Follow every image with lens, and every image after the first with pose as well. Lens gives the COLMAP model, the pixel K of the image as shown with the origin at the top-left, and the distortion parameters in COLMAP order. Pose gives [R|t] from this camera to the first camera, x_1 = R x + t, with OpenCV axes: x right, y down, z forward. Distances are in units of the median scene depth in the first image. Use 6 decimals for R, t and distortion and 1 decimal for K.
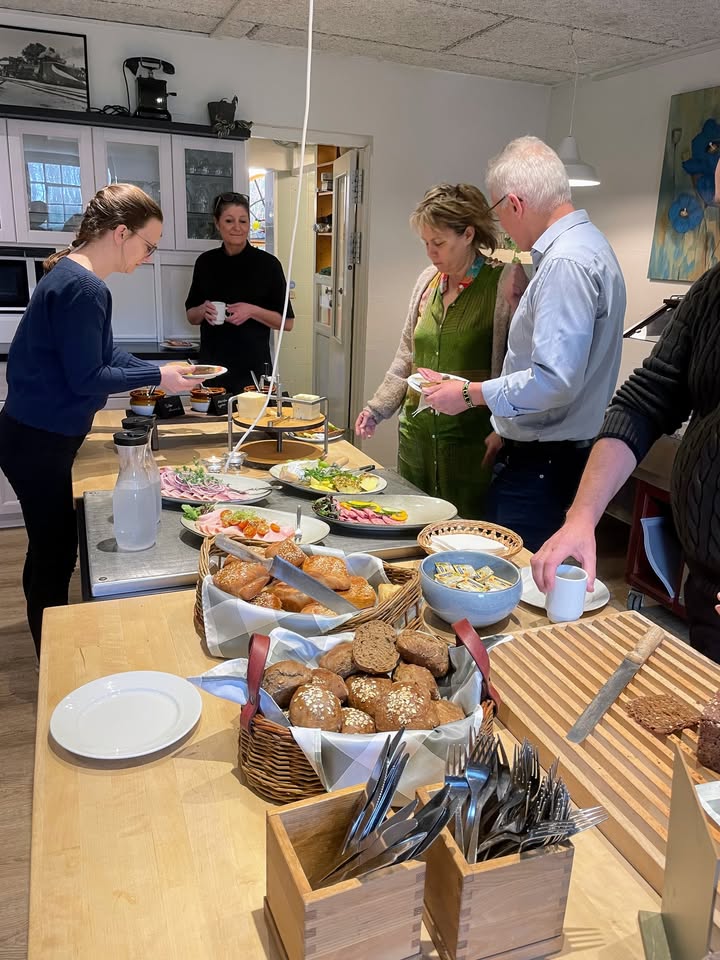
lens RADIAL K [[721.1, 0, 361.7], [0, 721.1, 476.9], [0, 0, 1]] dist [0.040010, -0.065651]
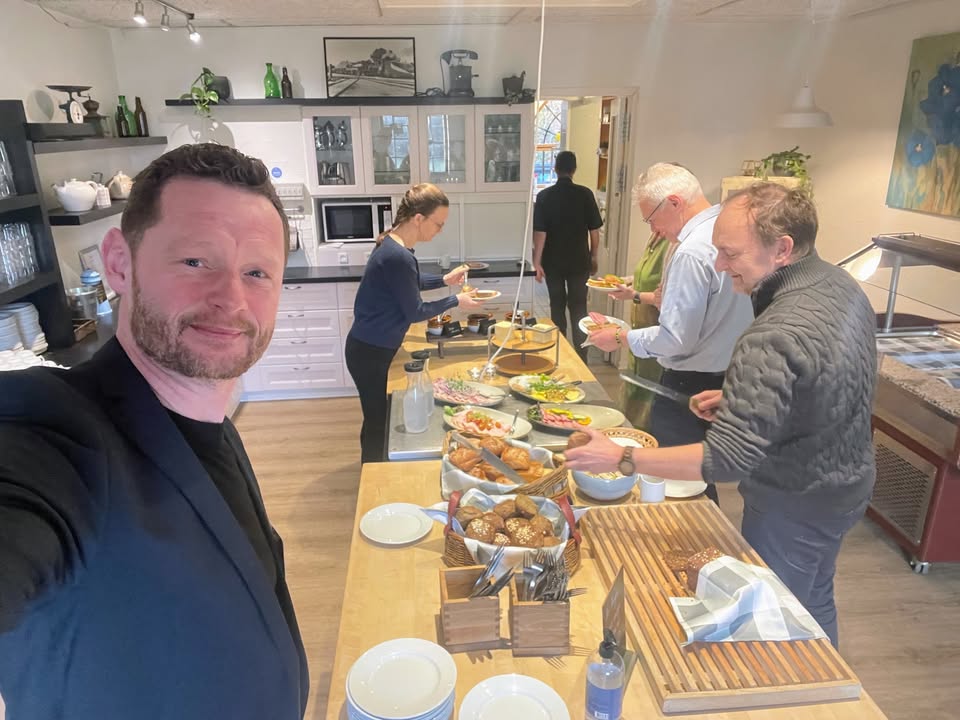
lens RADIAL K [[721.1, 0, 477.8], [0, 721.1, 365.2], [0, 0, 1]] dist [0.040010, -0.065651]
pose [[0.955314, 0.052530, -0.290889, 0.274269], [-0.037857, 0.997722, 0.055845, -0.138731], [0.293160, -0.042337, 0.955126, -0.497130]]
